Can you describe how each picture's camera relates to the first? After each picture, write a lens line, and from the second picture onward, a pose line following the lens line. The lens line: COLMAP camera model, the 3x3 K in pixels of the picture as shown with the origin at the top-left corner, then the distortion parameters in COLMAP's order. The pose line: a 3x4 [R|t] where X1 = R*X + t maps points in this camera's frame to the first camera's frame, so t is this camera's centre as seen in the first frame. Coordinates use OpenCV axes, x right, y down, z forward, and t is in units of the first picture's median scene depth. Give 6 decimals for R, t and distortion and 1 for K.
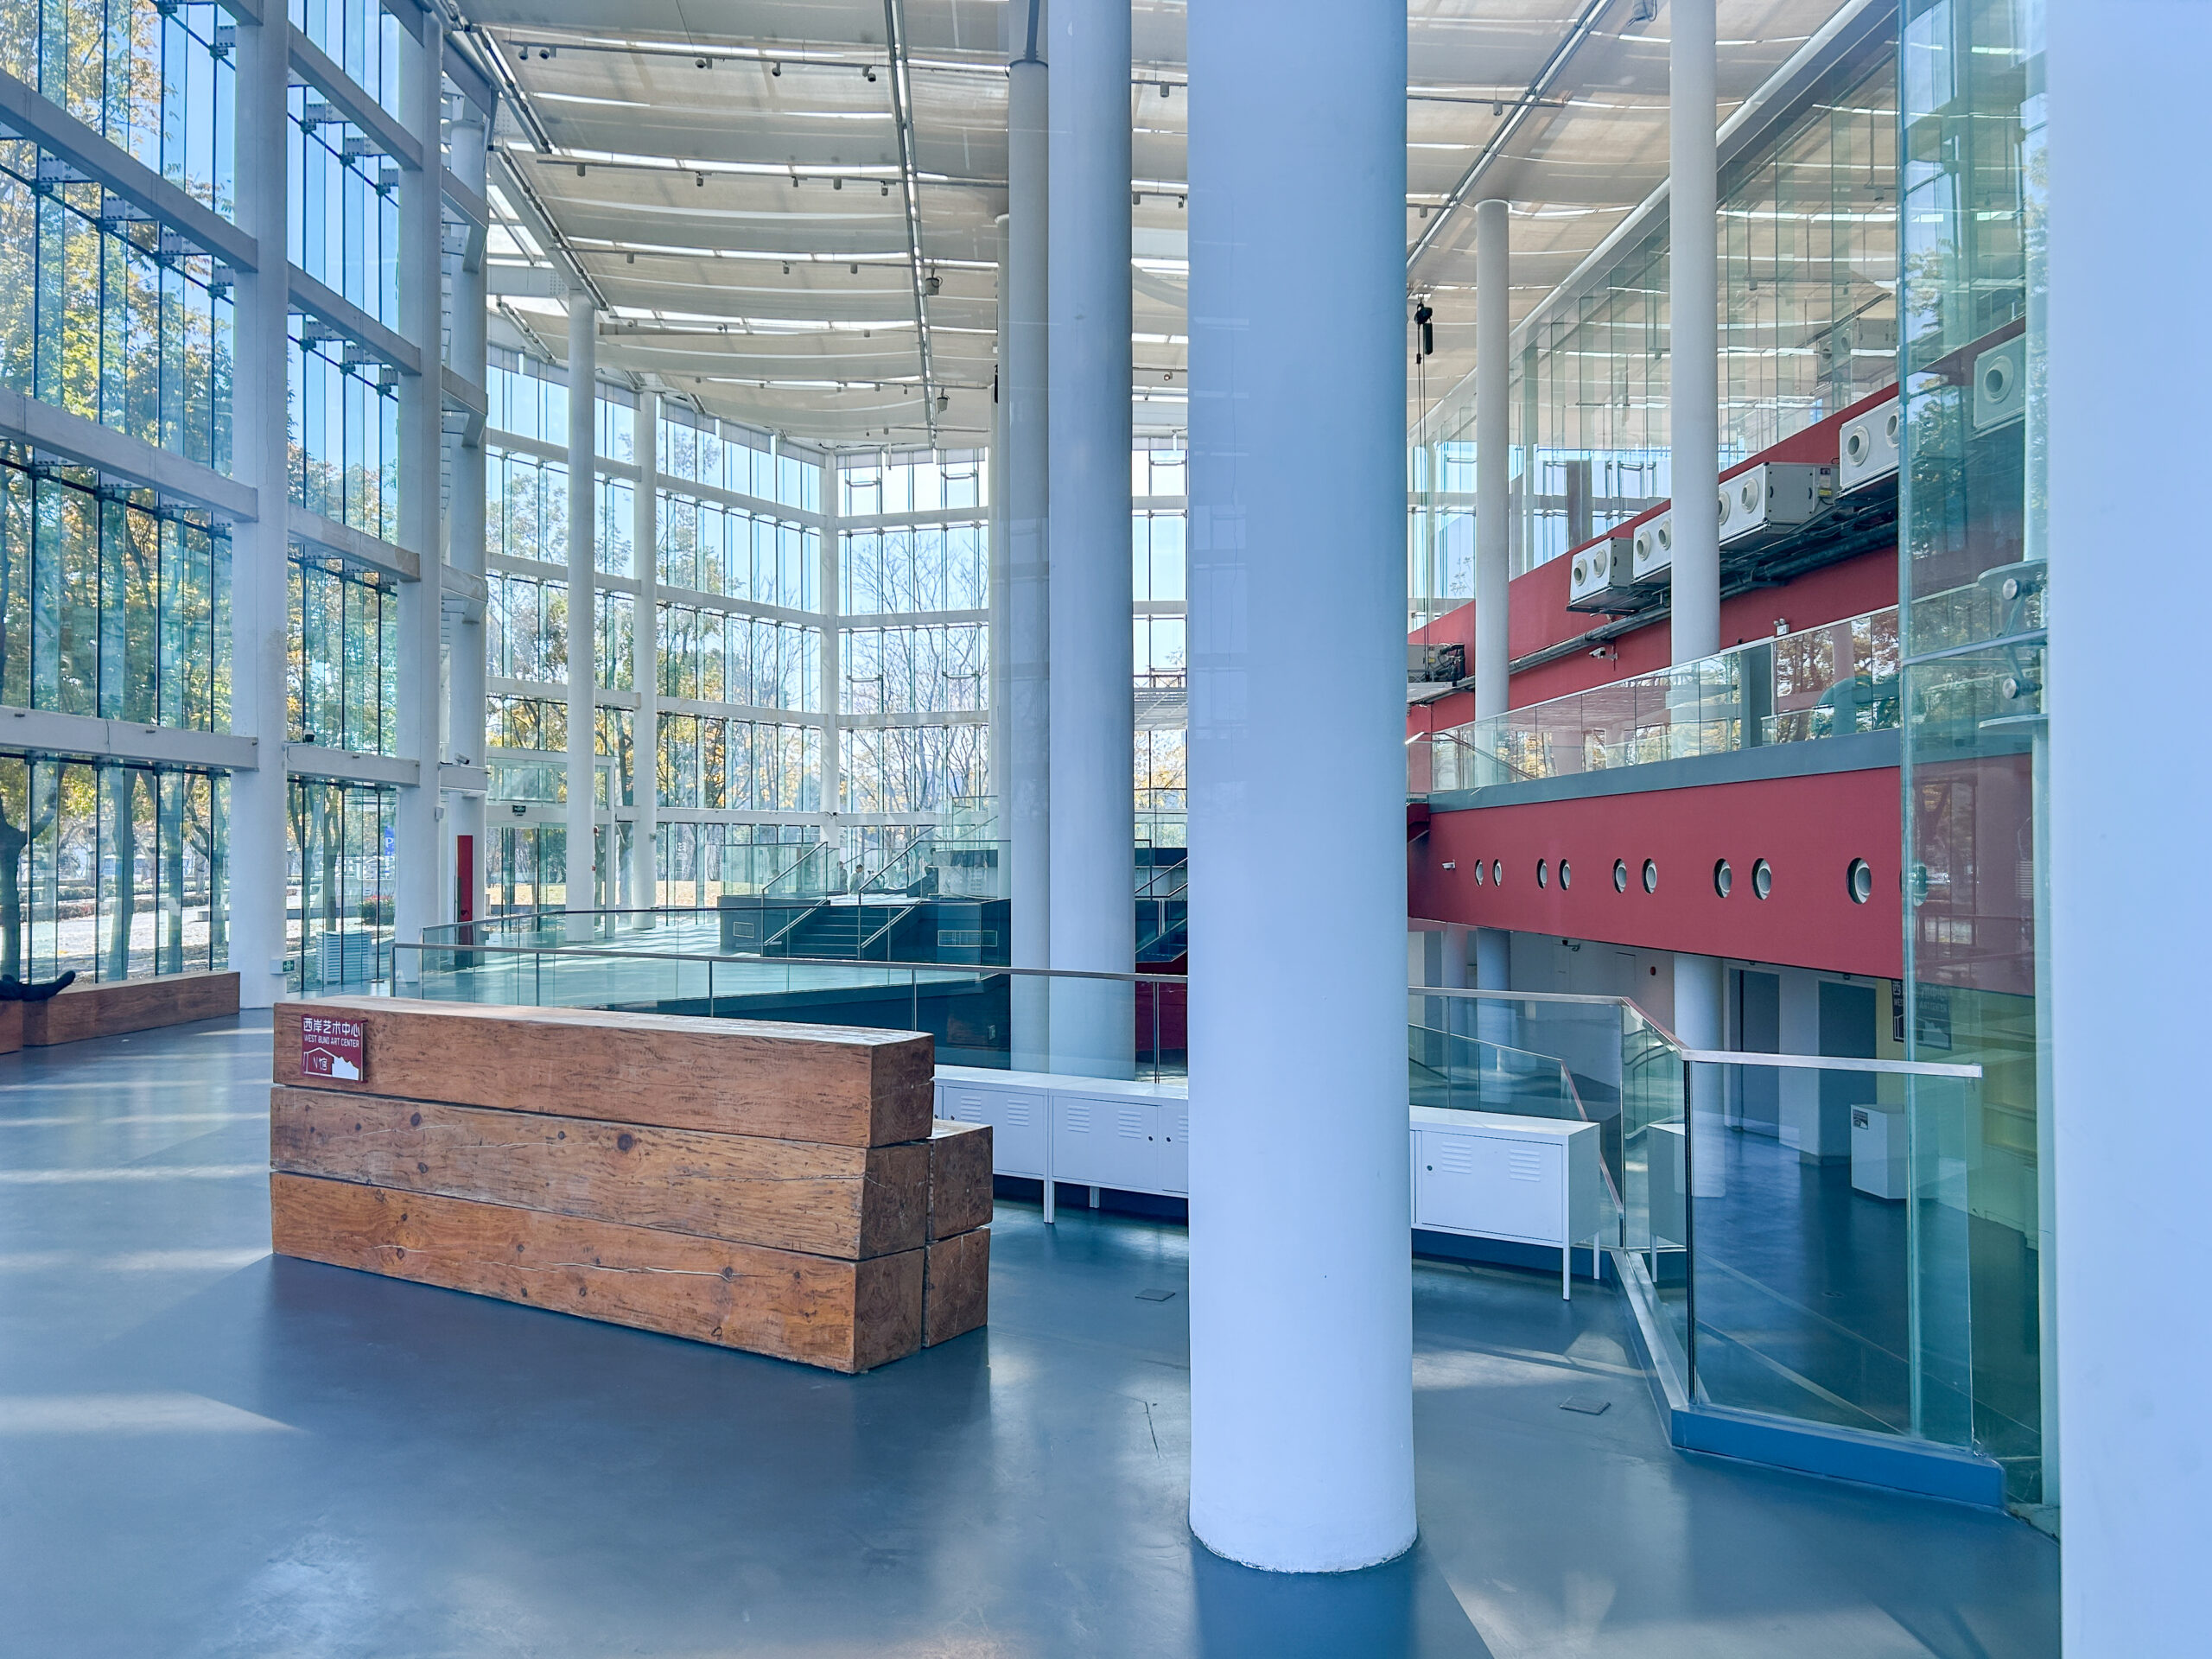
lens RADIAL K [[1690.3, 0, 1119.2], [0, 1690.3, 885.3], [0, 0, 1]] dist [0.049408, -0.054077]
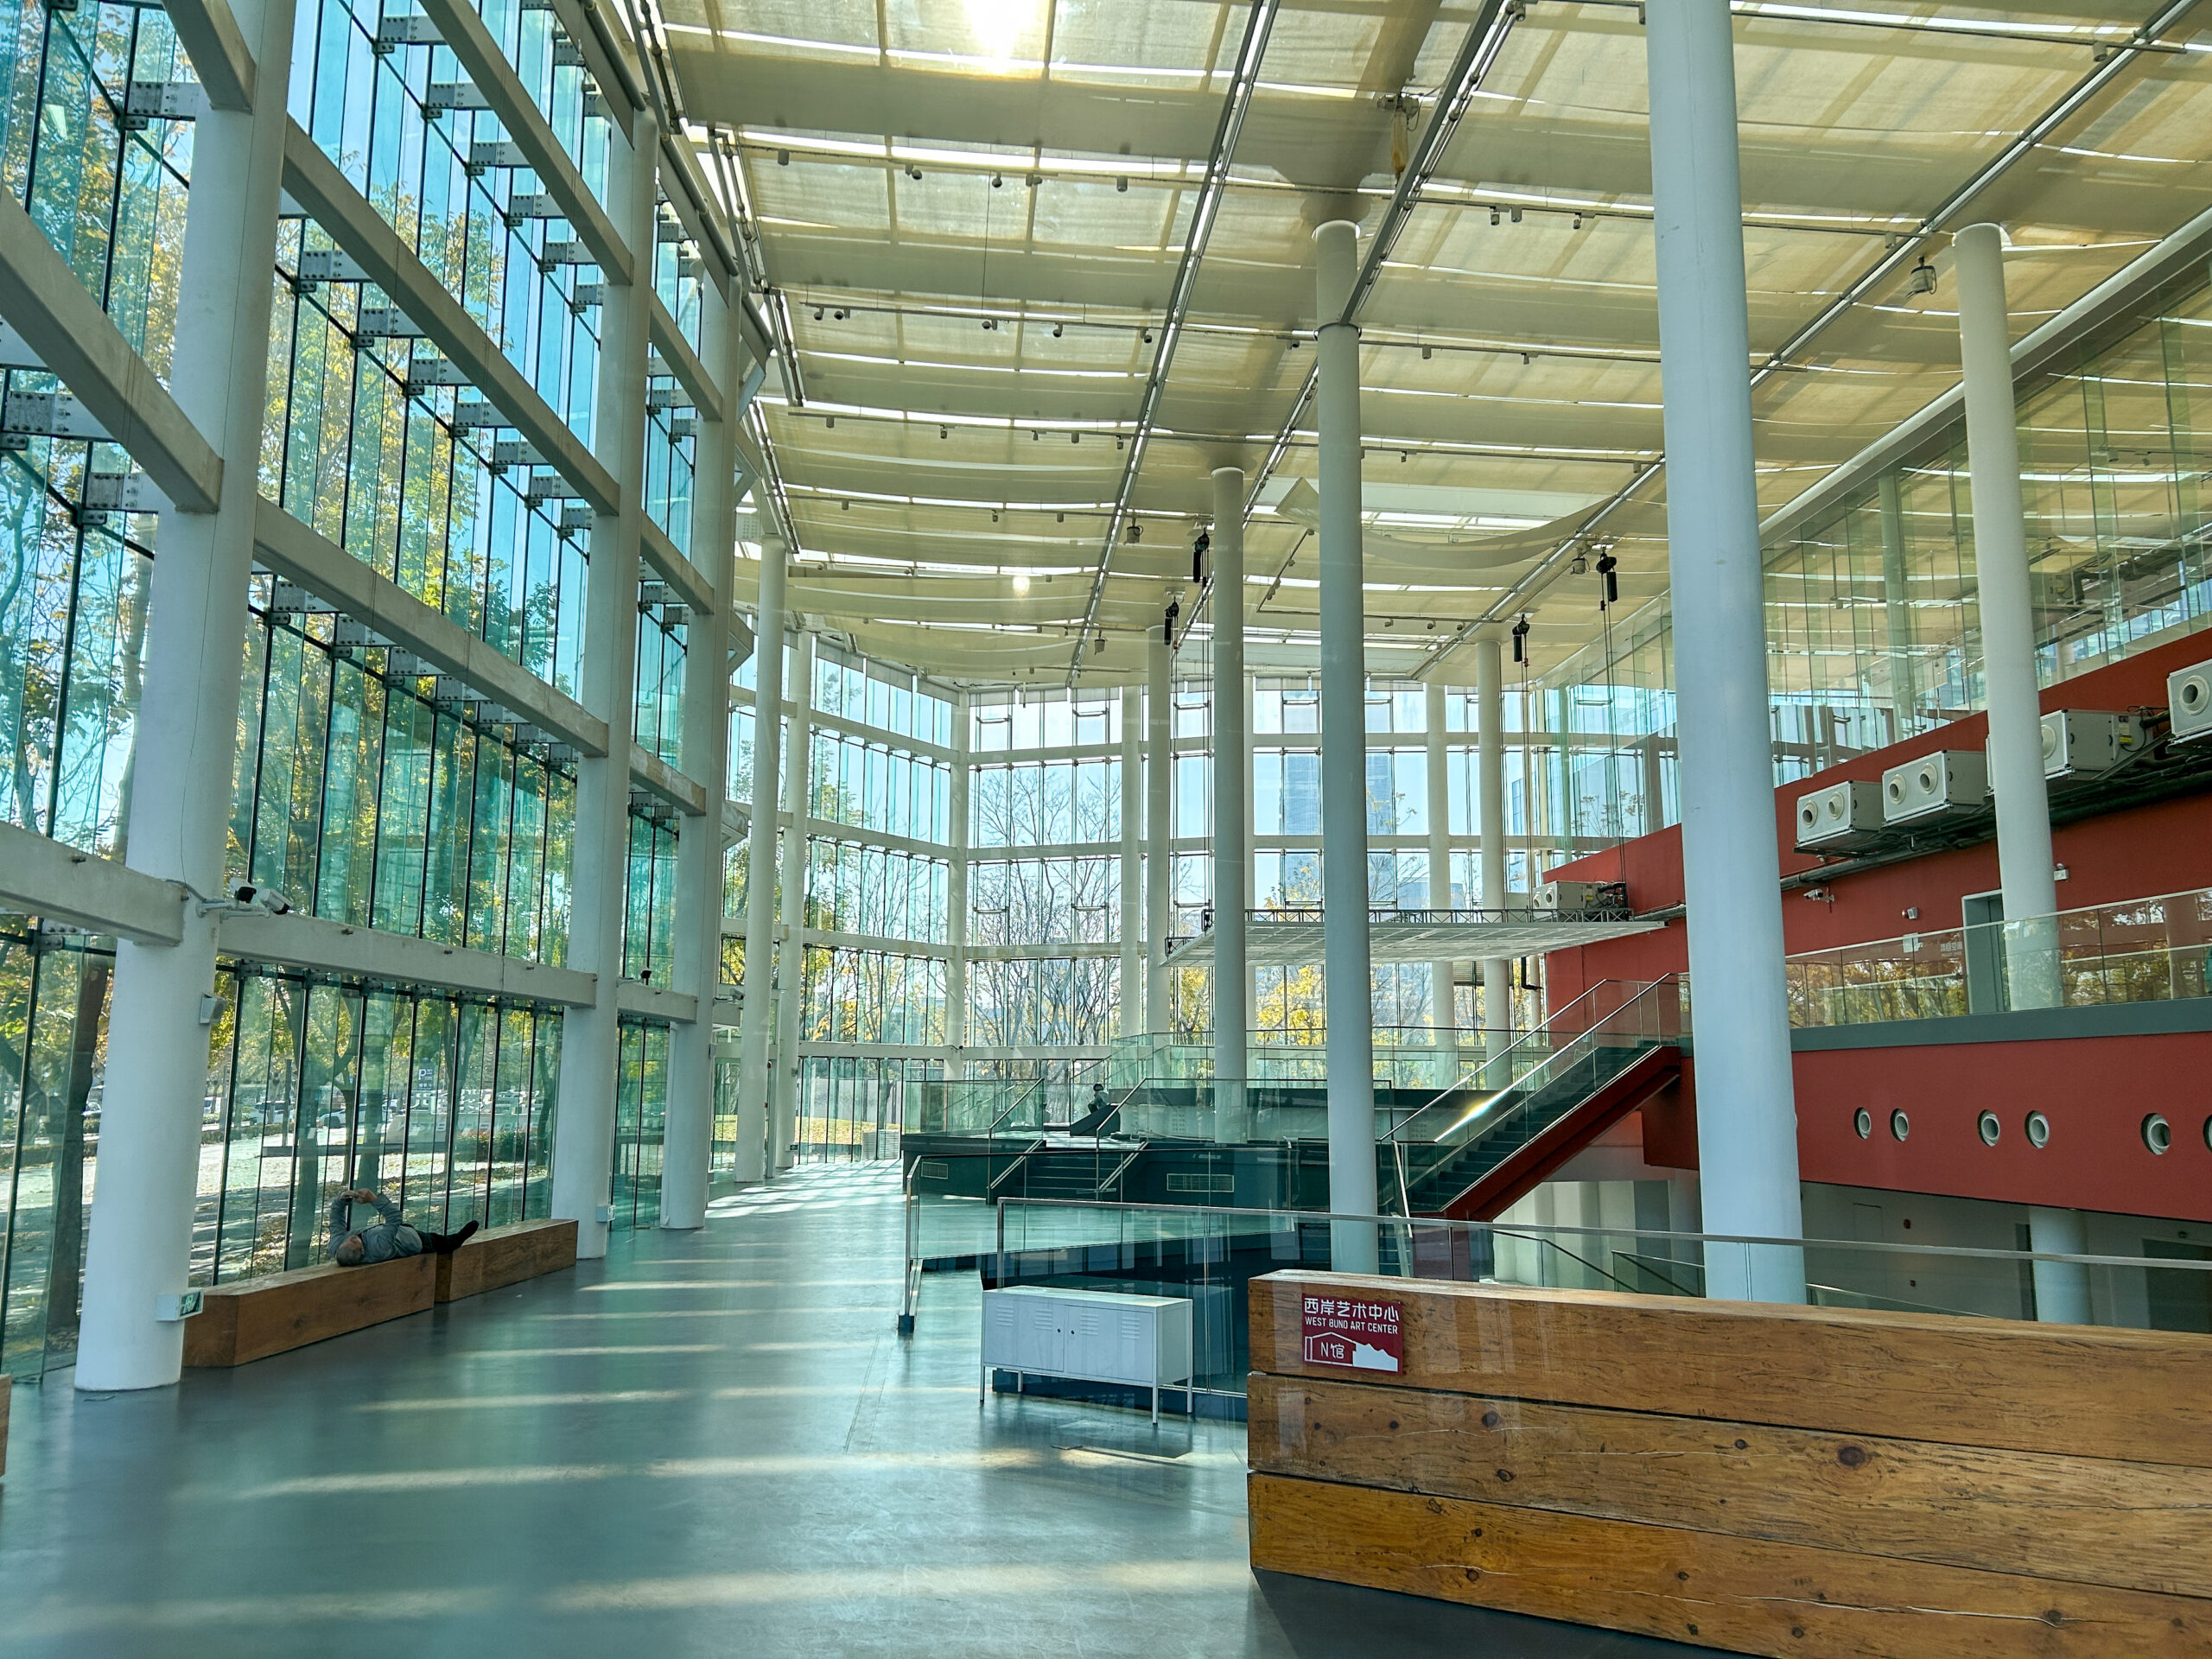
lens RADIAL K [[1690.3, 0, 1081.3], [0, 1690.3, 887.4], [0, 0, 1]] dist [0.049408, -0.054077]
pose [[0.999920, 0.008547, 0.009290, -0.169406], [-0.007228, 0.990983, -0.133789, -0.004952], [-0.010350, 0.133712, 0.990966, 0.019963]]
